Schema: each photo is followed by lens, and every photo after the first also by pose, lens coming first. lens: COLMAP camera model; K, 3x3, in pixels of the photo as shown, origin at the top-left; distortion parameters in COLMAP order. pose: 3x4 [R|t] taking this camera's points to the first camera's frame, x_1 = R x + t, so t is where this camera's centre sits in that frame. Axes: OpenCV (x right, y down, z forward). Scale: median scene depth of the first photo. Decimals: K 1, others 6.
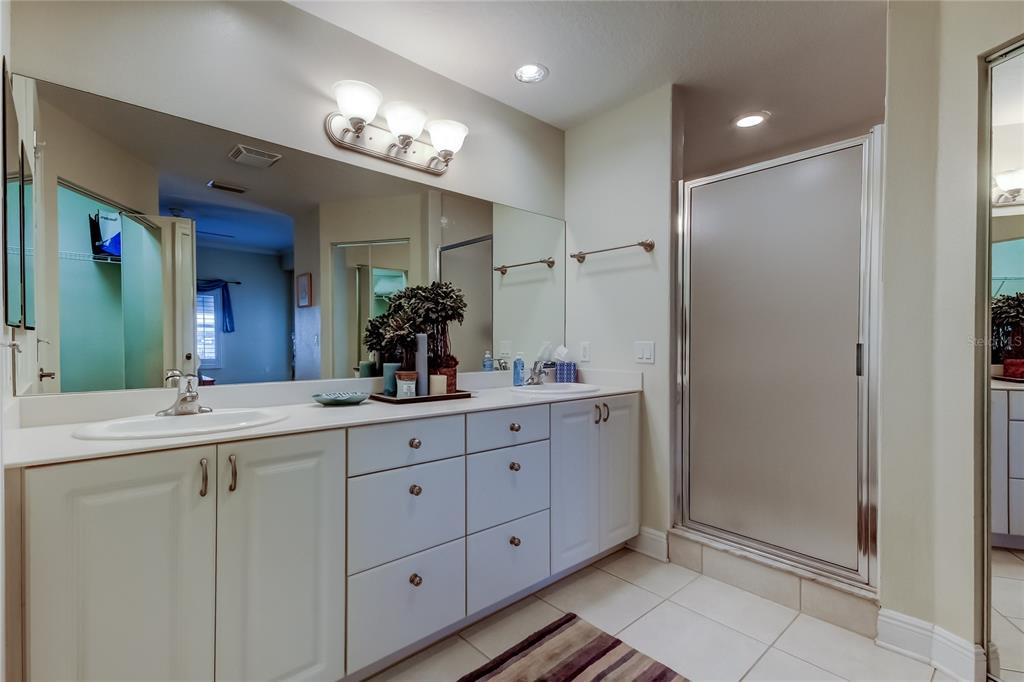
lens RADIAL K [[483.4, 0, 517.4], [0, 483.4, 351.6], [0, 0, 1]] dist [0.020479, 0.000199]
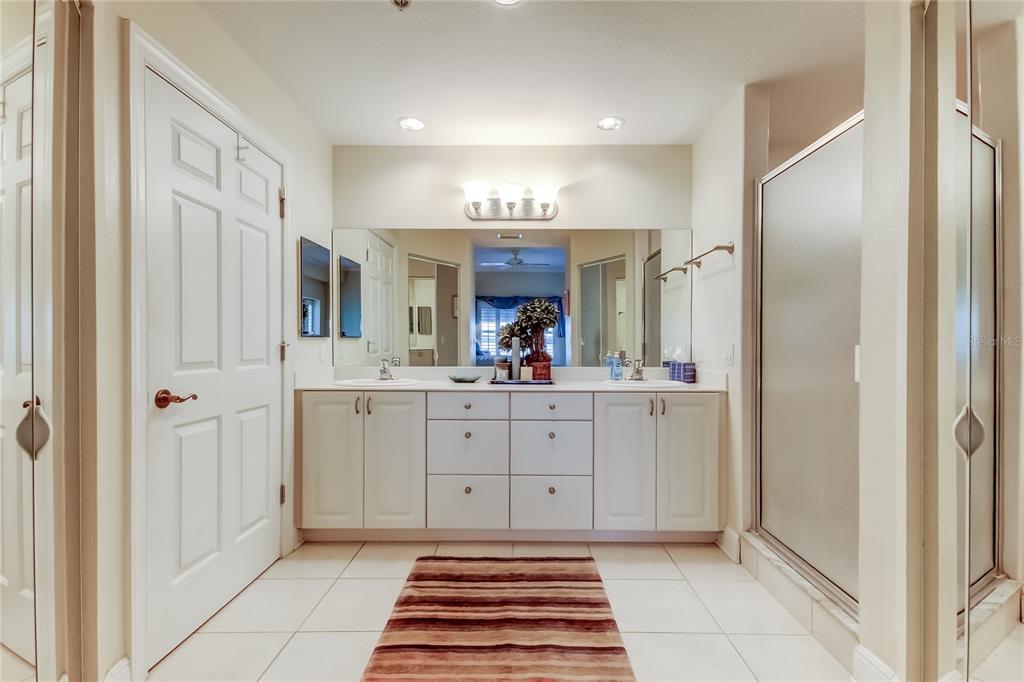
lens RADIAL K [[492.8, 0, 512.6], [0, 492.8, 356.9], [0, 0, 1]] dist [0.000167, -0.000144]
pose [[0.722680, 0.018786, -0.690927, 0.774044], [-0.014070, 0.999823, 0.012469, 0.002171], [0.691039, 0.000710, 0.722817, -0.064262]]
